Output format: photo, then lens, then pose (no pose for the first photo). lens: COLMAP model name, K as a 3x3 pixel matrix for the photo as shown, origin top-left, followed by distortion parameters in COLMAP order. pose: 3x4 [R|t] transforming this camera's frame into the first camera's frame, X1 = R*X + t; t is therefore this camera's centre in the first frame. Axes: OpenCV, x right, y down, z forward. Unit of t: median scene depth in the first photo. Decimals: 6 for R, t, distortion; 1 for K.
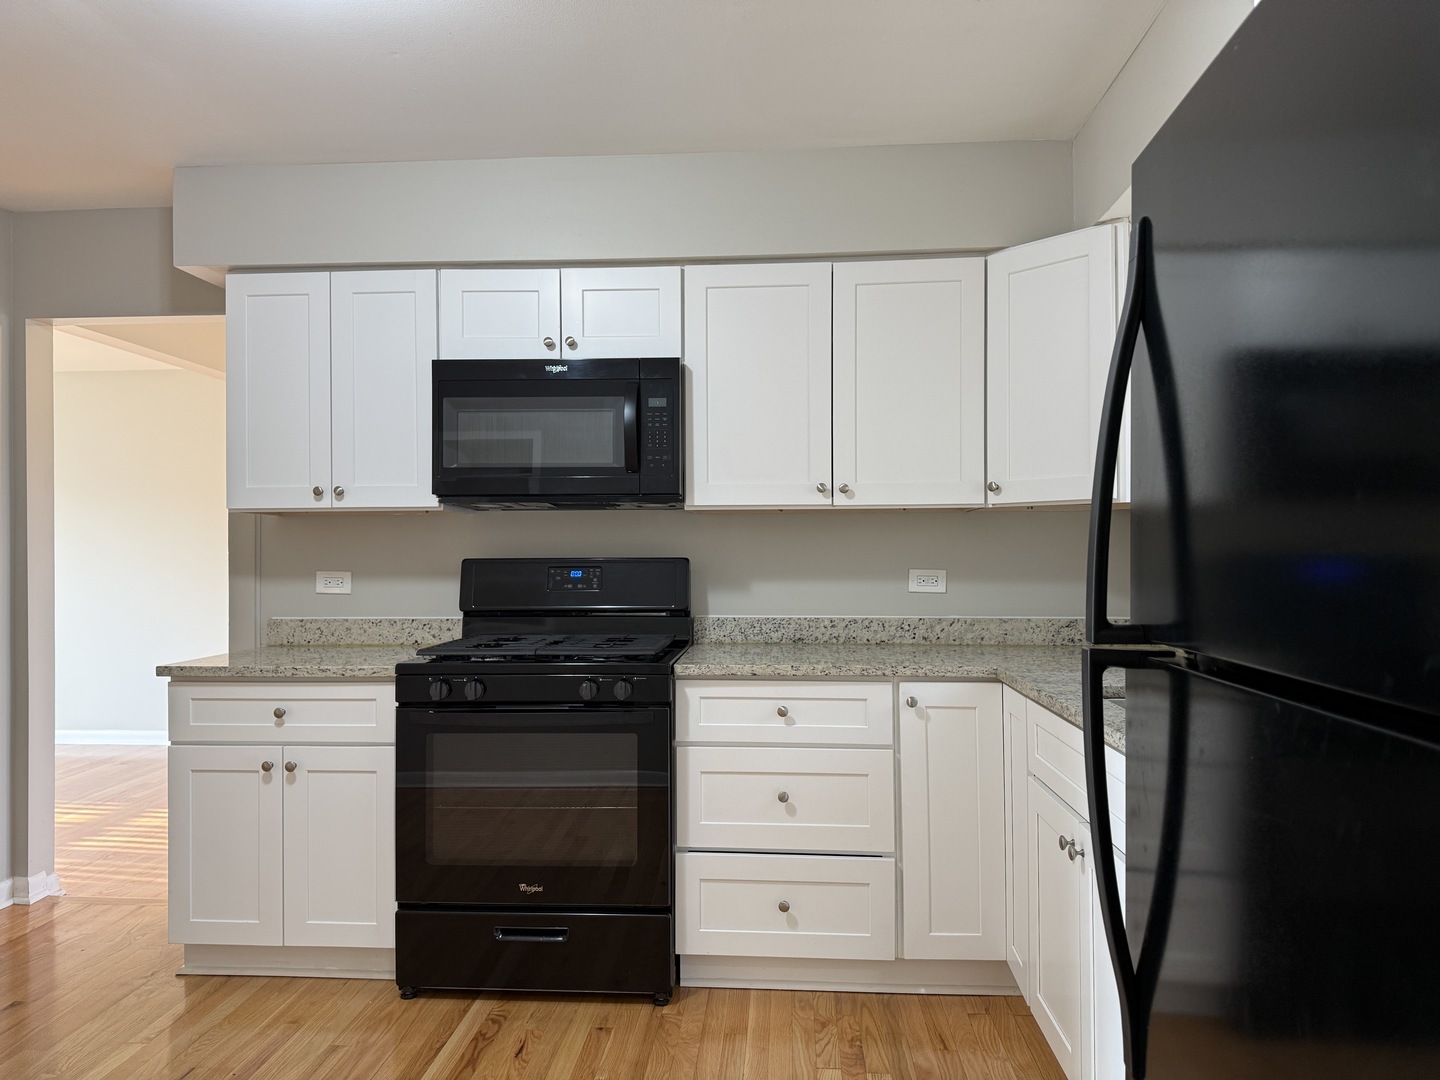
lens RADIAL K [[1046.8, 0, 717.3], [0, 1046.8, 541.7], [0, 0, 1]] dist [0.062061, -0.005929]
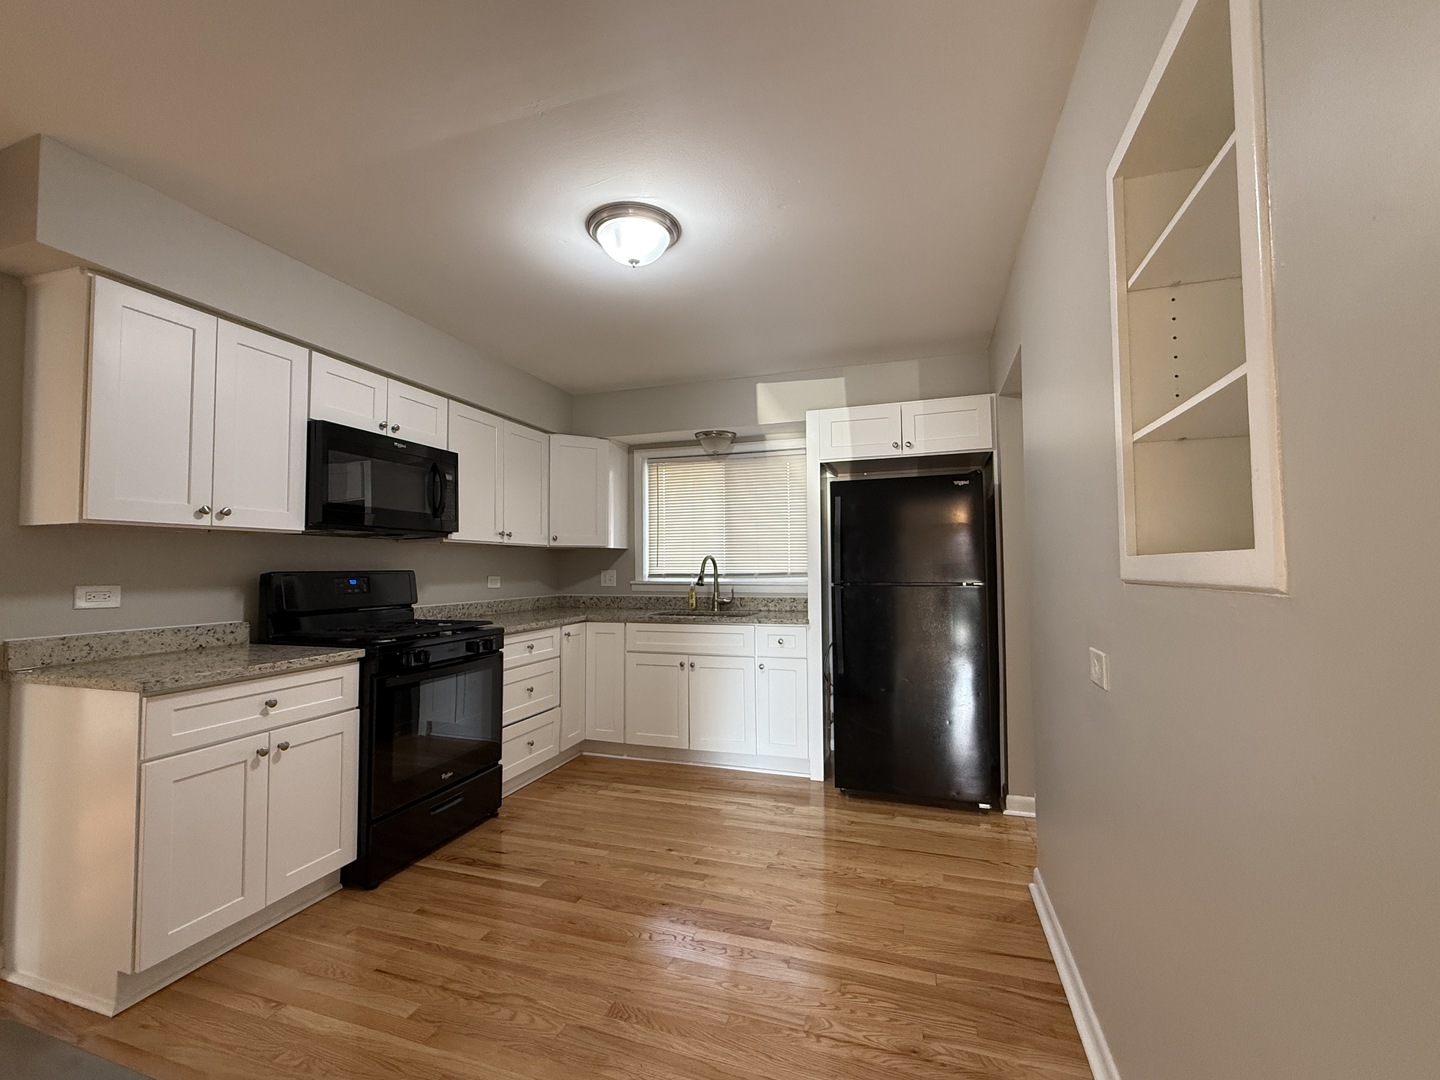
lens RADIAL K [[619.9, 0, 719.8], [0, 619.9, 543.8], [0, 0, 1]] dist [0.000331, 0.000161]
pose [[0.230892, 0.040800, 0.972124, -0.878786], [-0.000719, 0.999127, -0.041763, 0.013927], [-0.972979, 0.008944, 0.230719, 0.329948]]
